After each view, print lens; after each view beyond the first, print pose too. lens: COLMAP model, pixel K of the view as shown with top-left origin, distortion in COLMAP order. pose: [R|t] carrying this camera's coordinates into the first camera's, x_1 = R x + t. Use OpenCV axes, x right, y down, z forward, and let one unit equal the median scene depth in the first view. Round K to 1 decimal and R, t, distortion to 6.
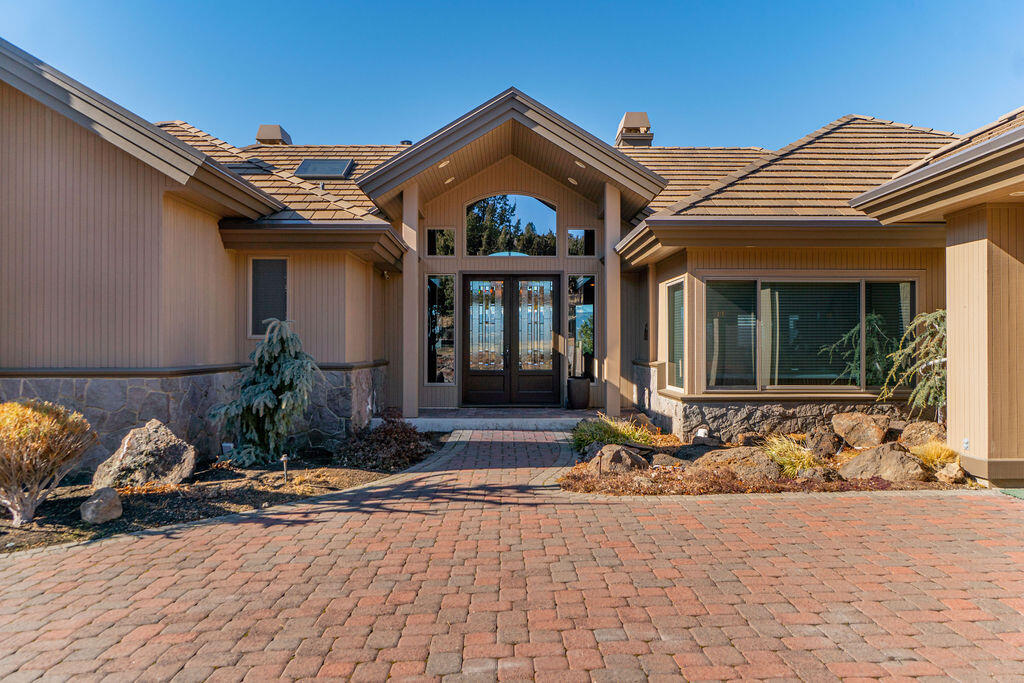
lens RADIAL K [[792.5, 0, 513.0], [0, 792.5, 341.0], [0, 0, 1]] dist [0.001784, 0.003625]
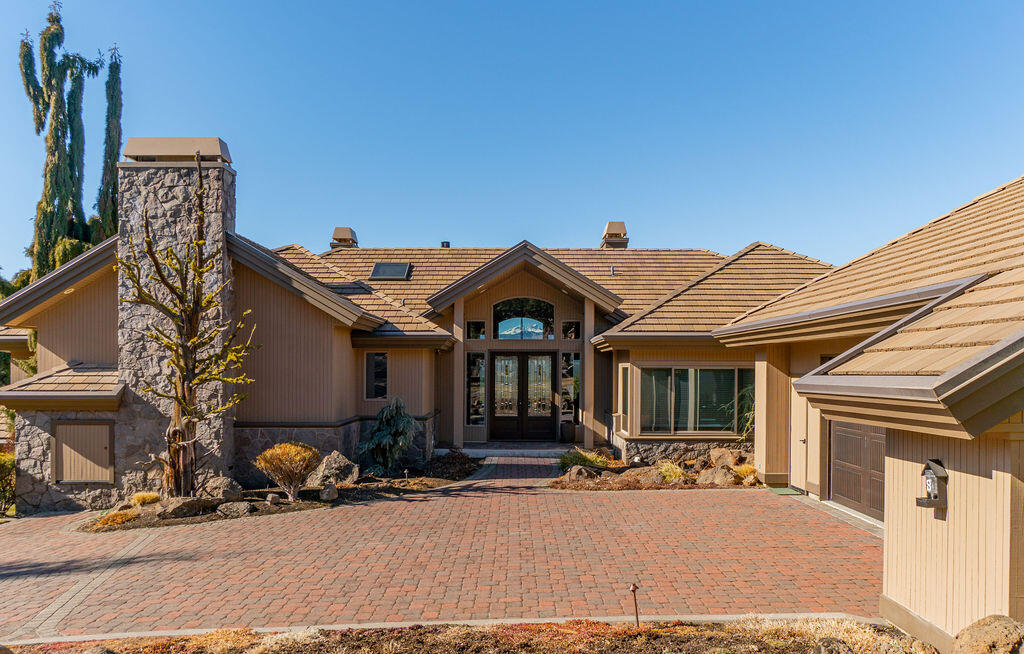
lens RADIAL K [[827.4, 0, 513.6], [0, 827.4, 374.5], [0, 0, 1]] dist [0.000973, -0.015319]
pose [[0.999926, 0.004111, -0.011438, -0.004620], [-0.003948, 0.999891, 0.014212, -0.112658], [0.011495, -0.014166, 0.999834, -0.966198]]
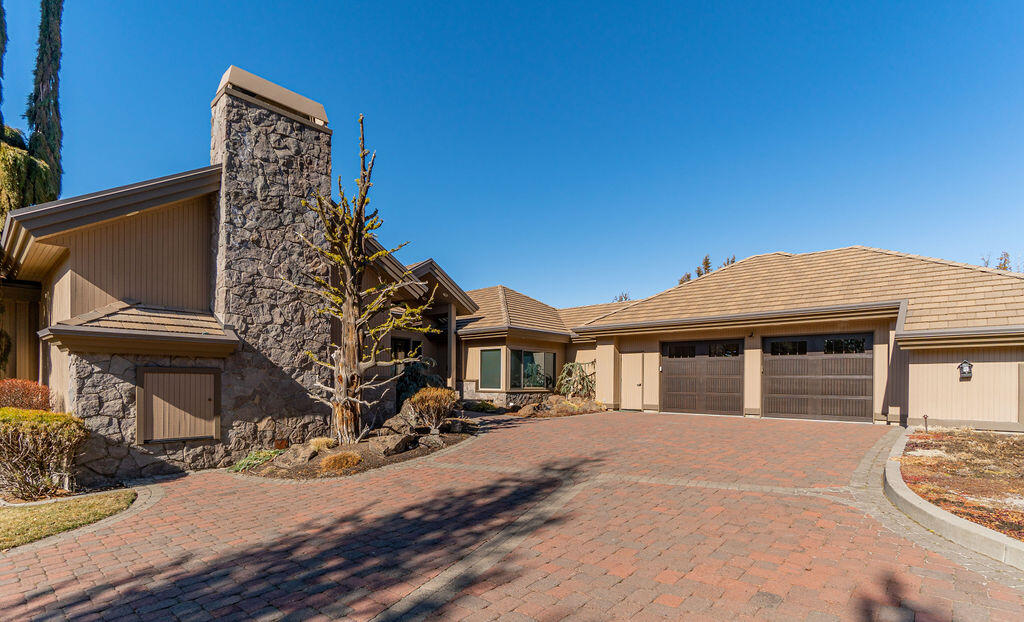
lens RADIAL K [[492.7, 0, 513.7], [0, 492.7, 384.7], [0, 0, 1]] dist [-0.005723, -0.000697]
pose [[0.676301, 0.003081, 0.736619, -1.310815], [-0.014594, 0.999851, 0.009218, 0.040864], [-0.736481, -0.016985, 0.676245, -0.210231]]
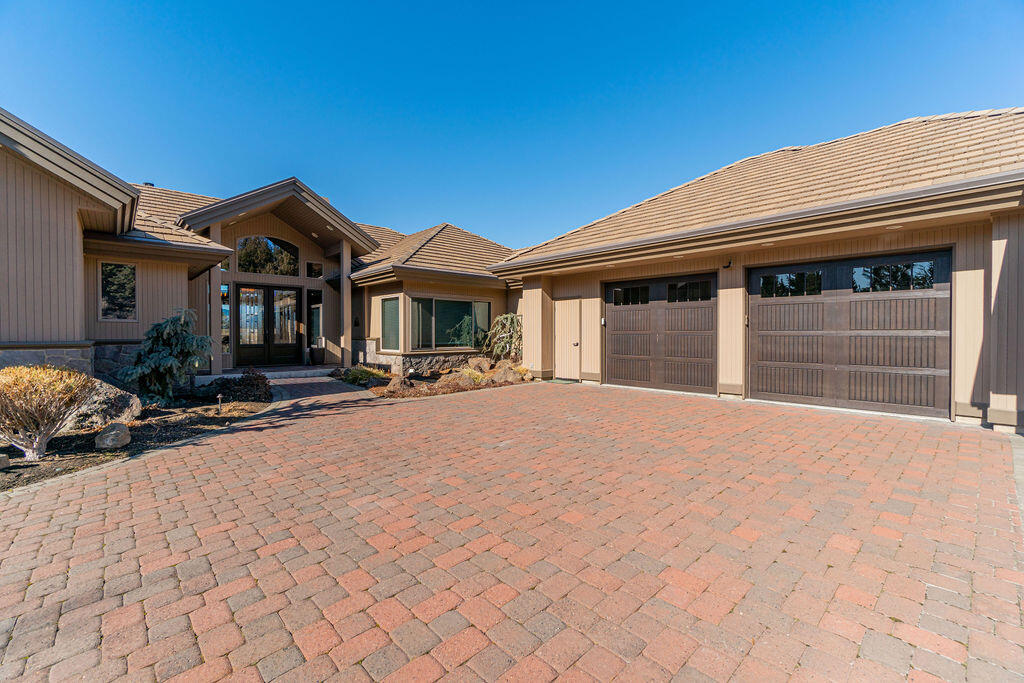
lens RADIAL K [[442.2, 0, 522.4], [0, 442.2, 338.7], [0, 0, 1]] dist [-0.003125, 0.000104]
pose [[0.738638, -0.008217, 0.674052, -0.416390], [-0.004540, 0.999842, 0.017163, 0.014215], [-0.674087, -0.015737, 0.738484, -0.056719]]
